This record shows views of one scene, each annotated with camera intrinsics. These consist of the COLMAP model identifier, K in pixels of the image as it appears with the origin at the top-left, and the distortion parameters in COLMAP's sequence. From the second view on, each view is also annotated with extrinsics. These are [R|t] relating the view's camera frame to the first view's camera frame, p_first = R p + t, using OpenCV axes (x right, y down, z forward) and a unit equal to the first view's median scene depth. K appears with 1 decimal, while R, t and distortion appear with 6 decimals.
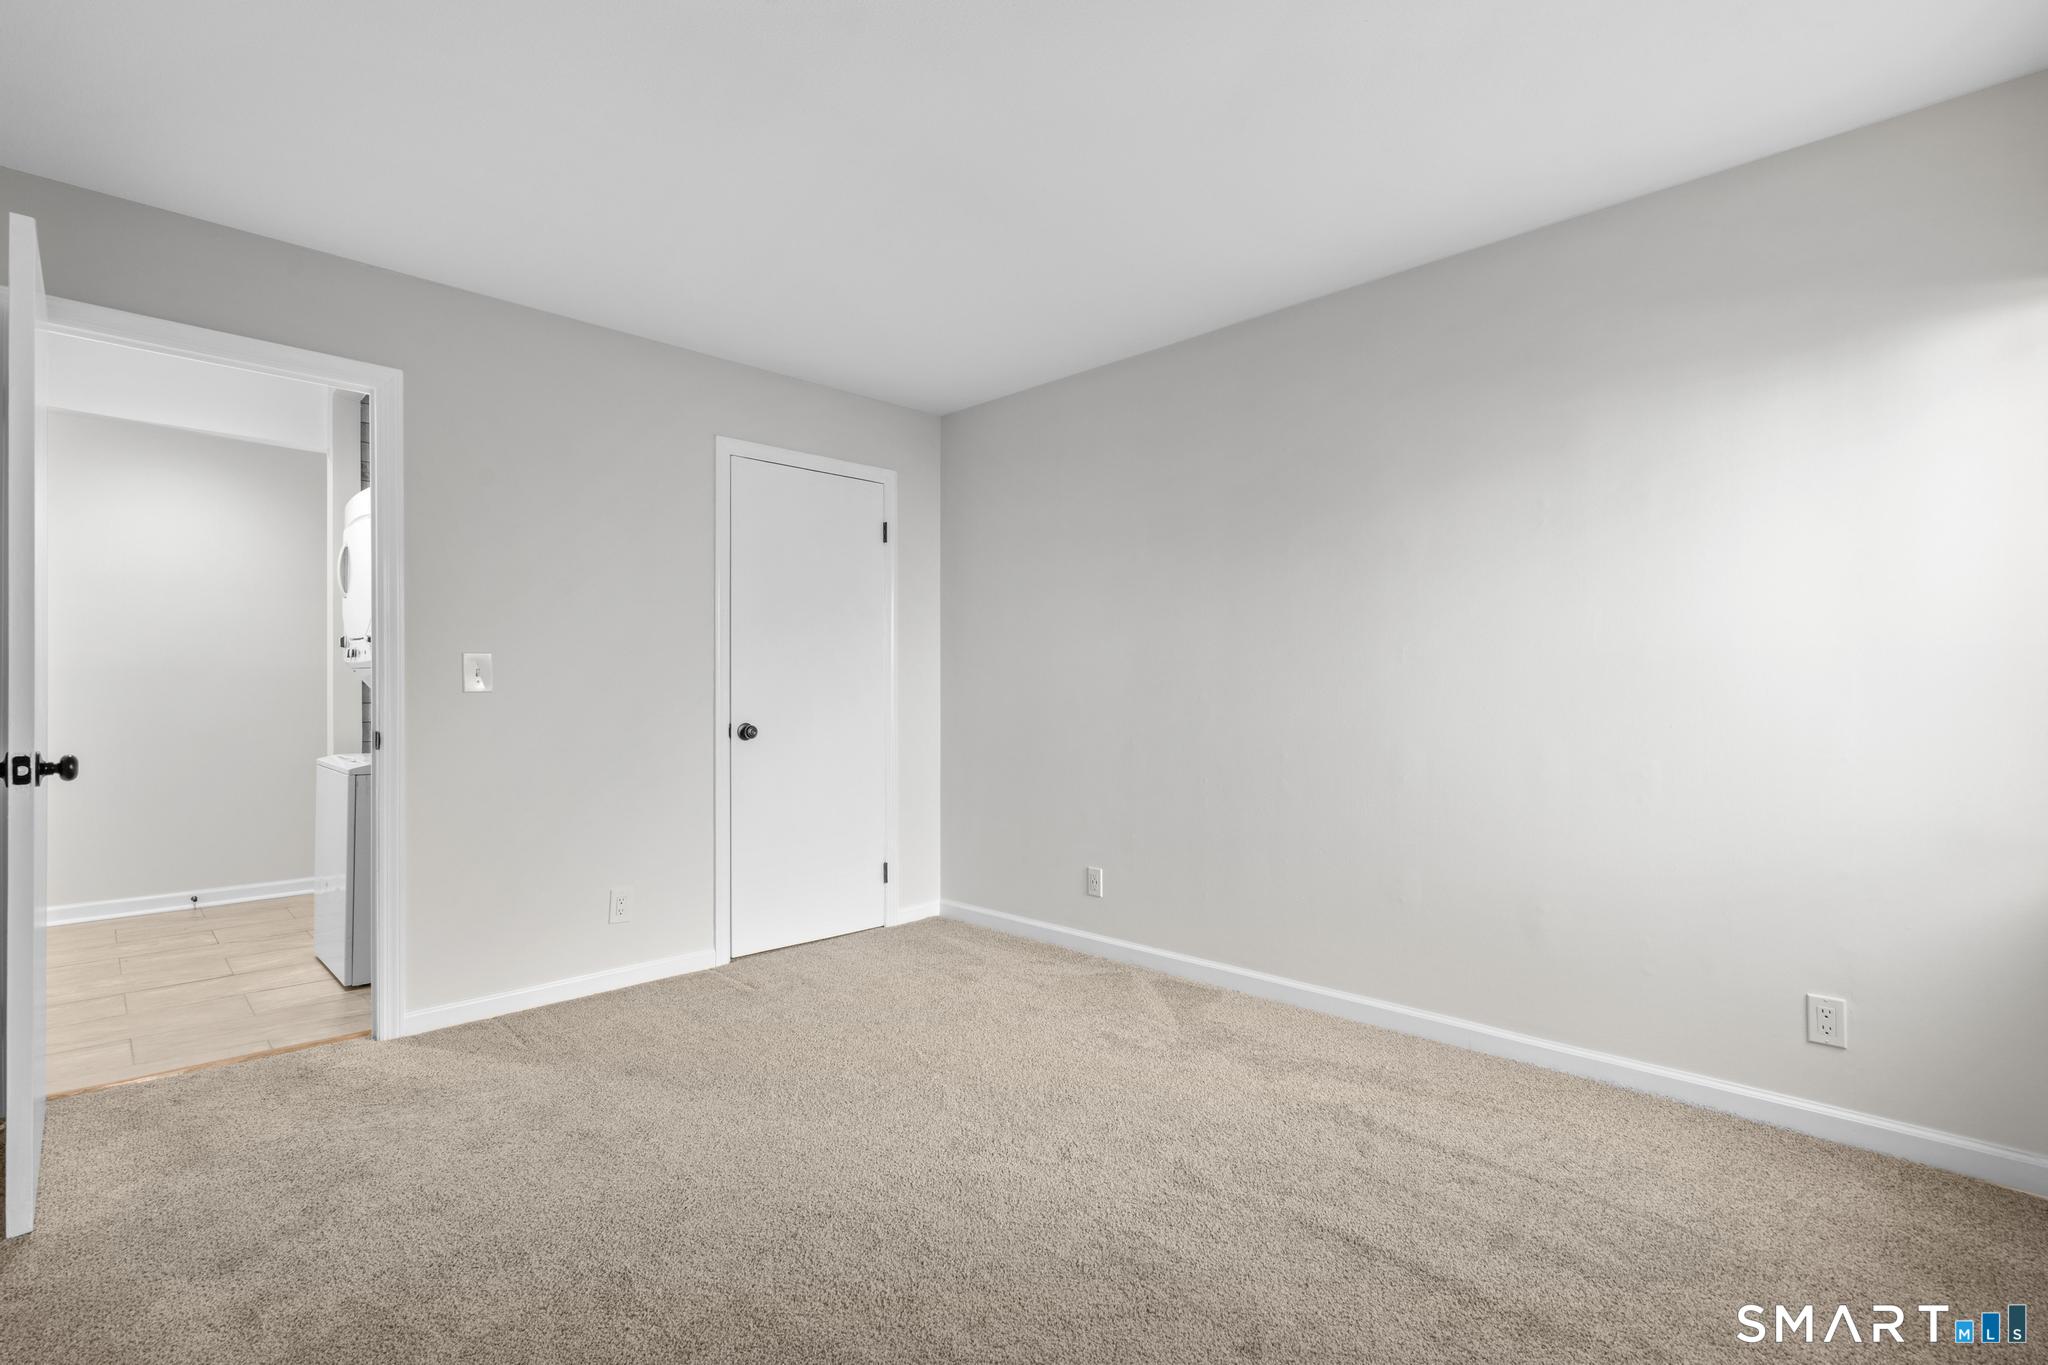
lens RADIAL K [[939.9, 0, 1021.2], [0, 939.9, 683.1], [0, 0, 1]] dist [0.003047, 0.000276]
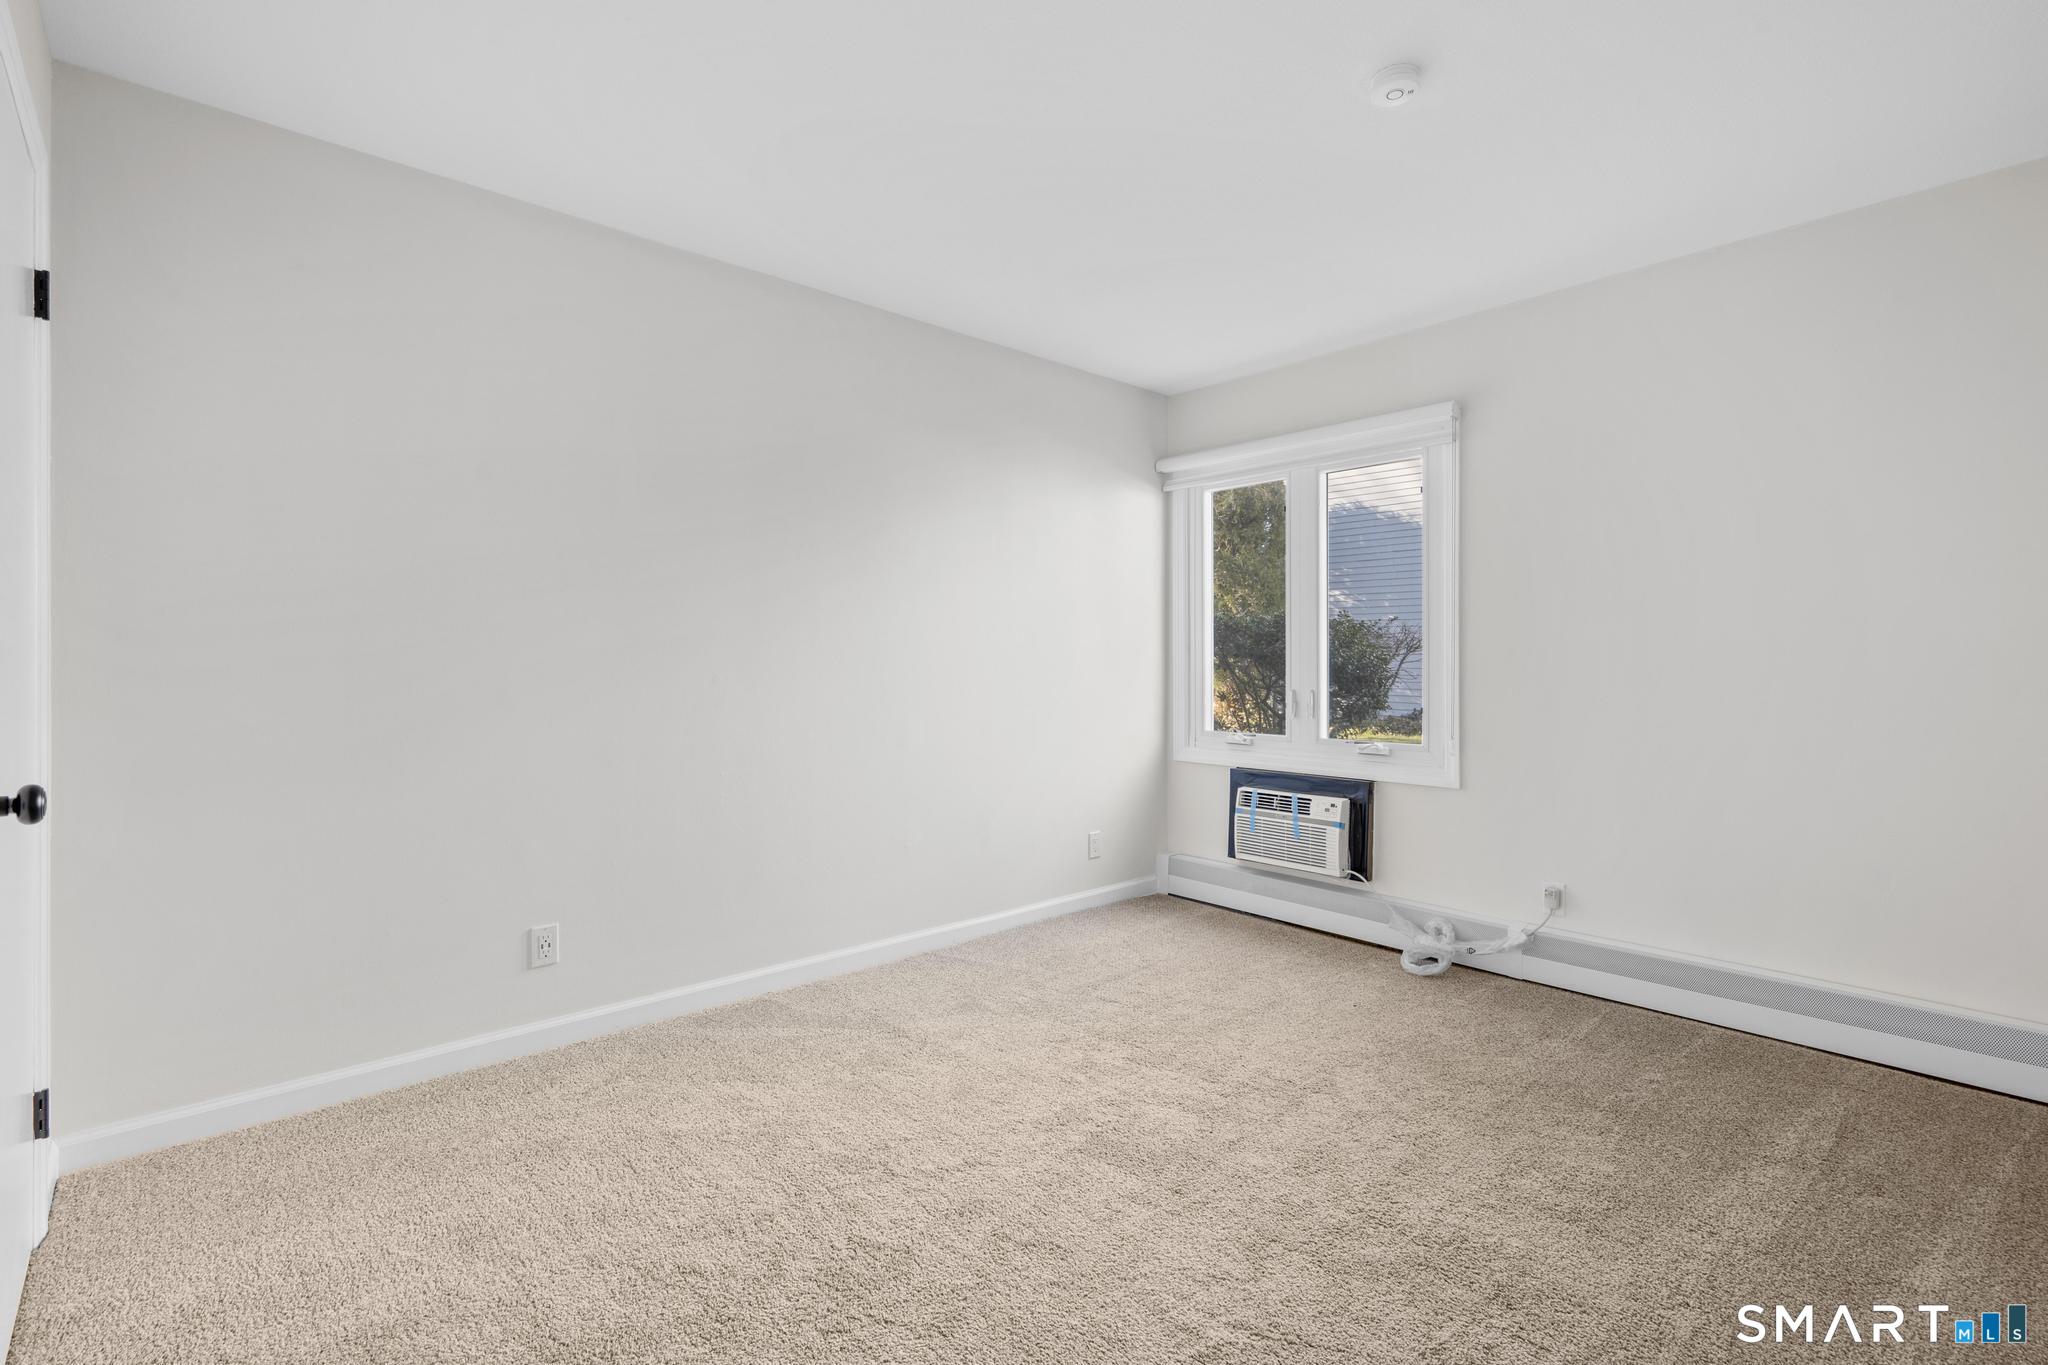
lens RADIAL K [[939.9, 0, 1021.2], [0, 939.9, 678.4], [0, 0, 1]] dist [0.003047, 0.000276]
pose [[0.048618, -0.001228, 0.998817, -0.839460], [0.000090, 0.999999, 0.001225, 0.026161], [-0.998817, 0.000030, 0.048618, 0.893530]]
